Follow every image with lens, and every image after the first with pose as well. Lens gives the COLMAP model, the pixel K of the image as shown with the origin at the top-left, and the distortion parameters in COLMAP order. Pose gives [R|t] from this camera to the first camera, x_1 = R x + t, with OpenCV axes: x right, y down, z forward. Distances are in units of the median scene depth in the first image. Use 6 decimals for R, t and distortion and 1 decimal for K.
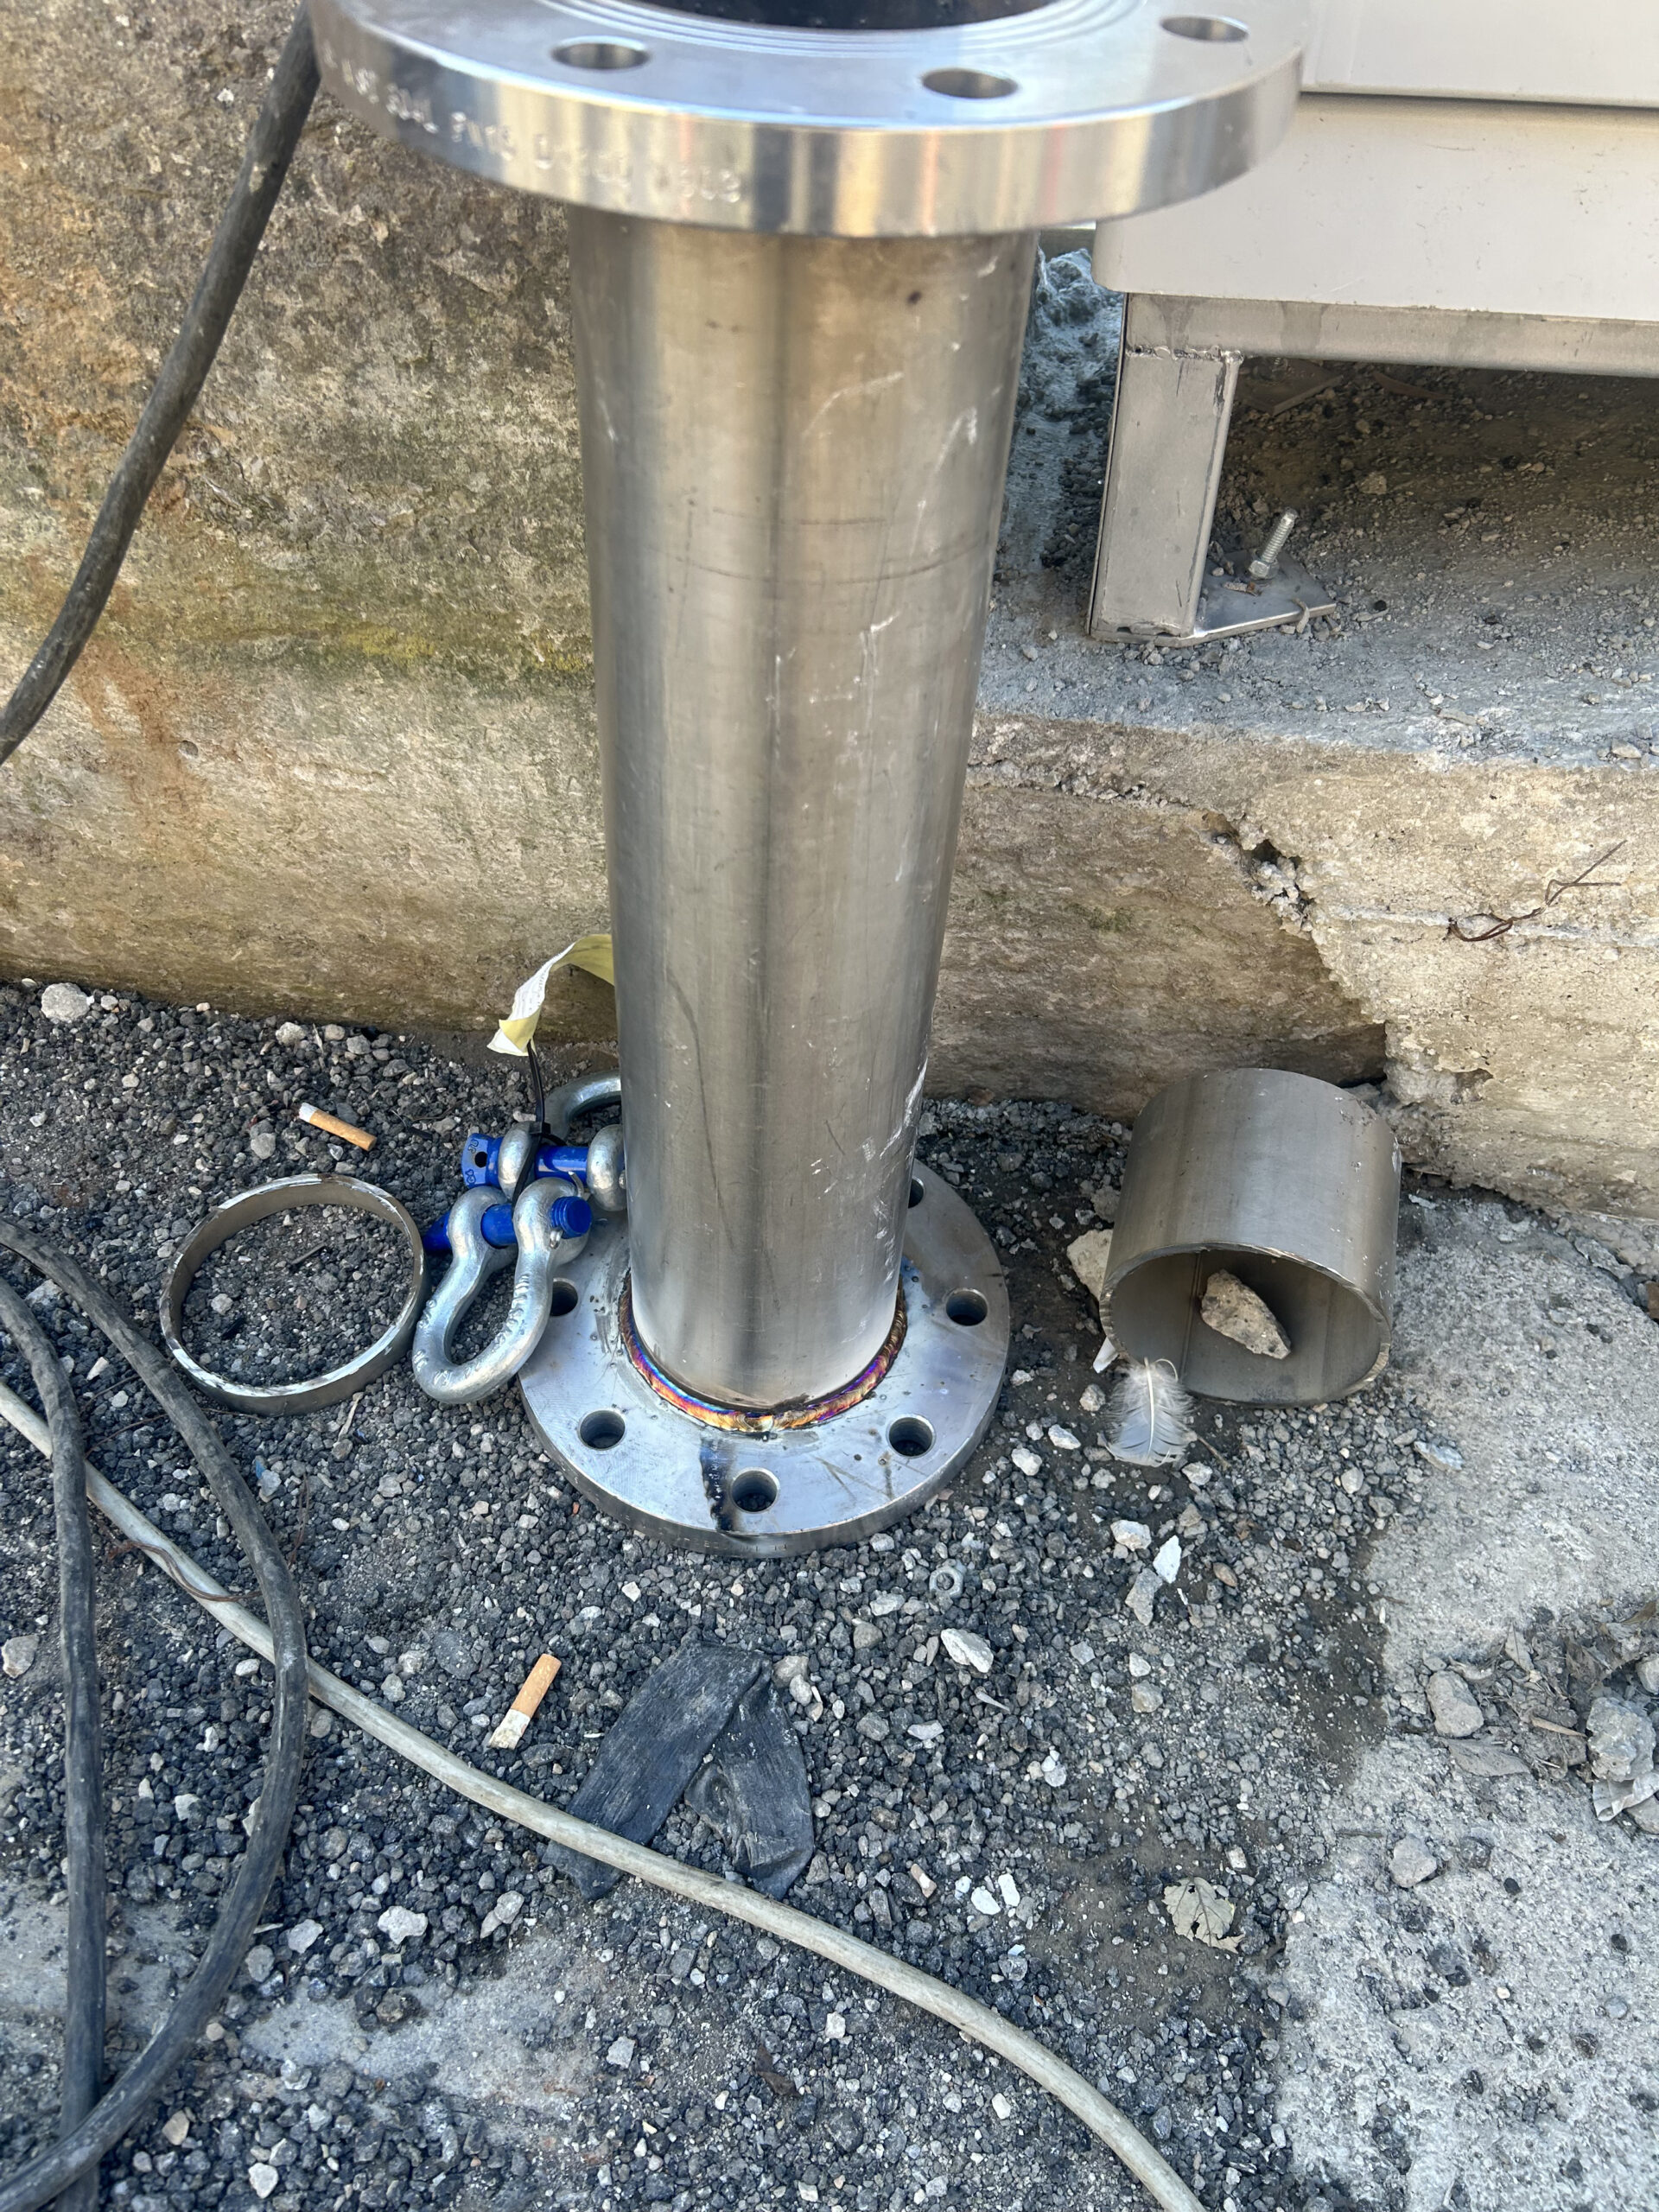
lens RADIAL K [[1678.5, 0, 826.5], [0, 1678.5, 1103.2], [0, 0, 1]] dist [0.034285, -0.009829]
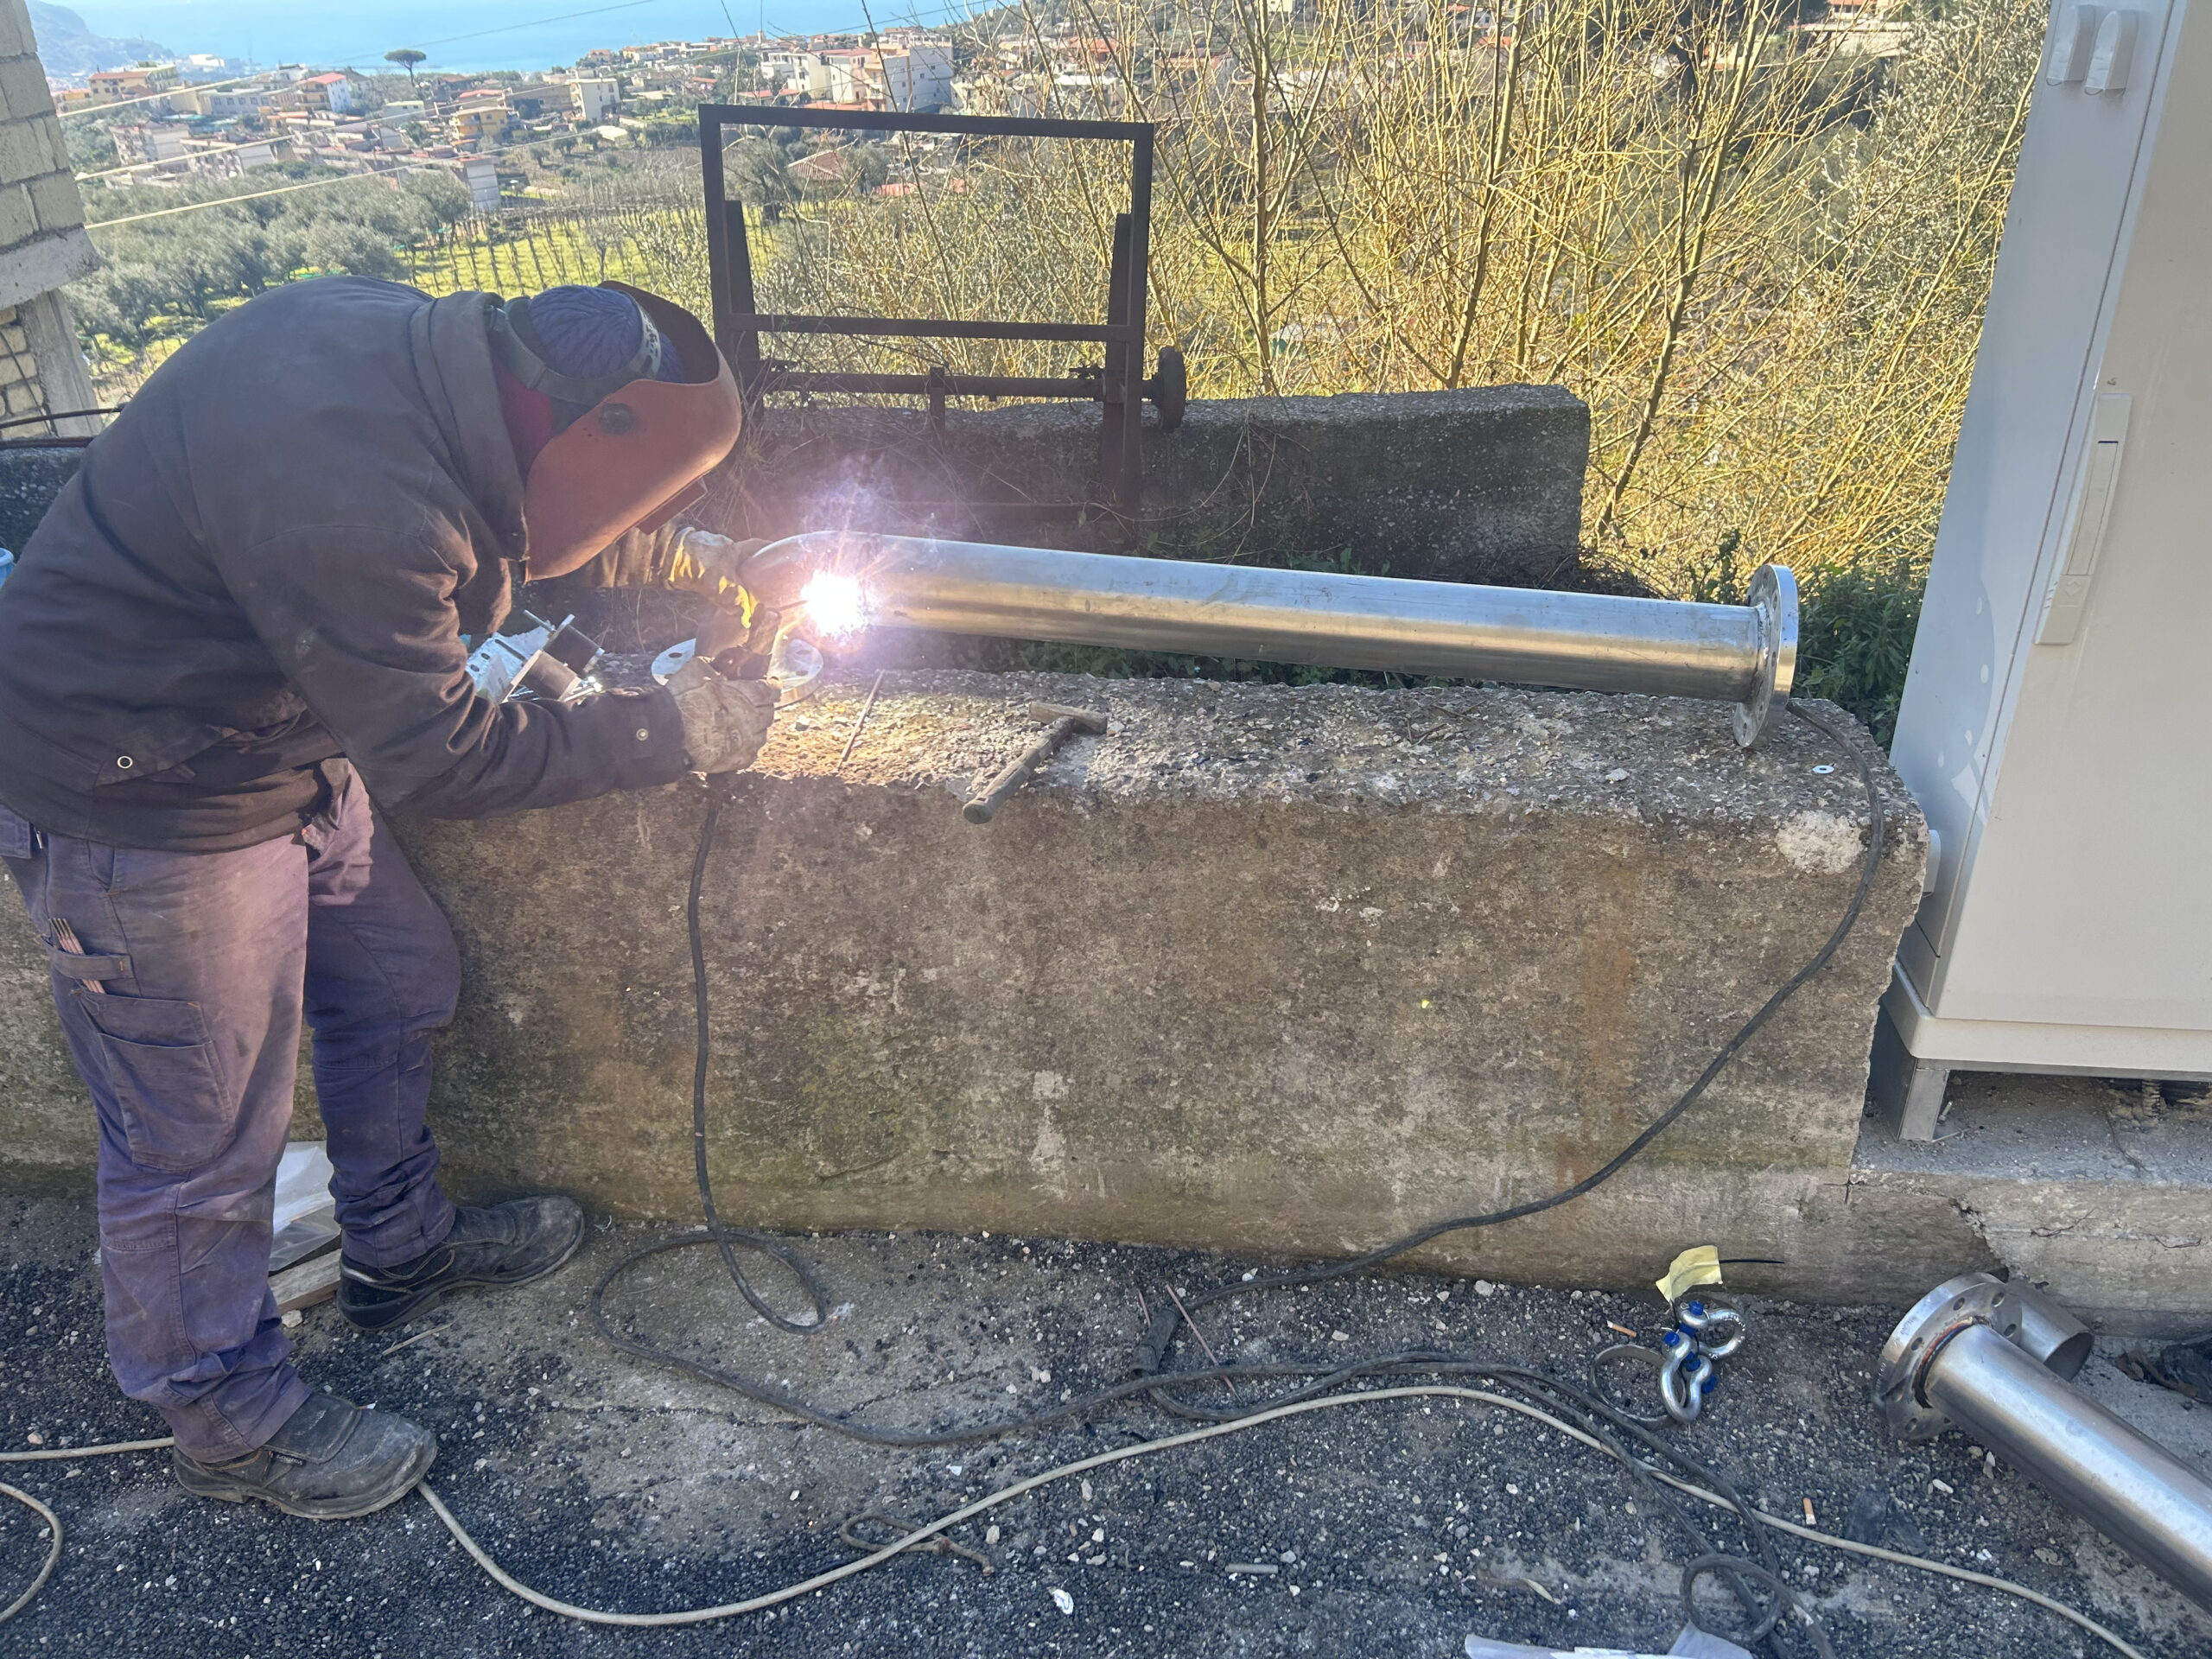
lens RADIAL K [[1678.5, 0, 1194.3], [0, 1678.5, 801.9], [0, 0, 1]] dist [0.034285, -0.009829]
pose [[0.994972, -0.030922, 0.095257, -1.435887], [0.062251, 0.936031, -0.346369, 0.138968], [-0.078453, 0.350558, 0.933249, -2.068465]]
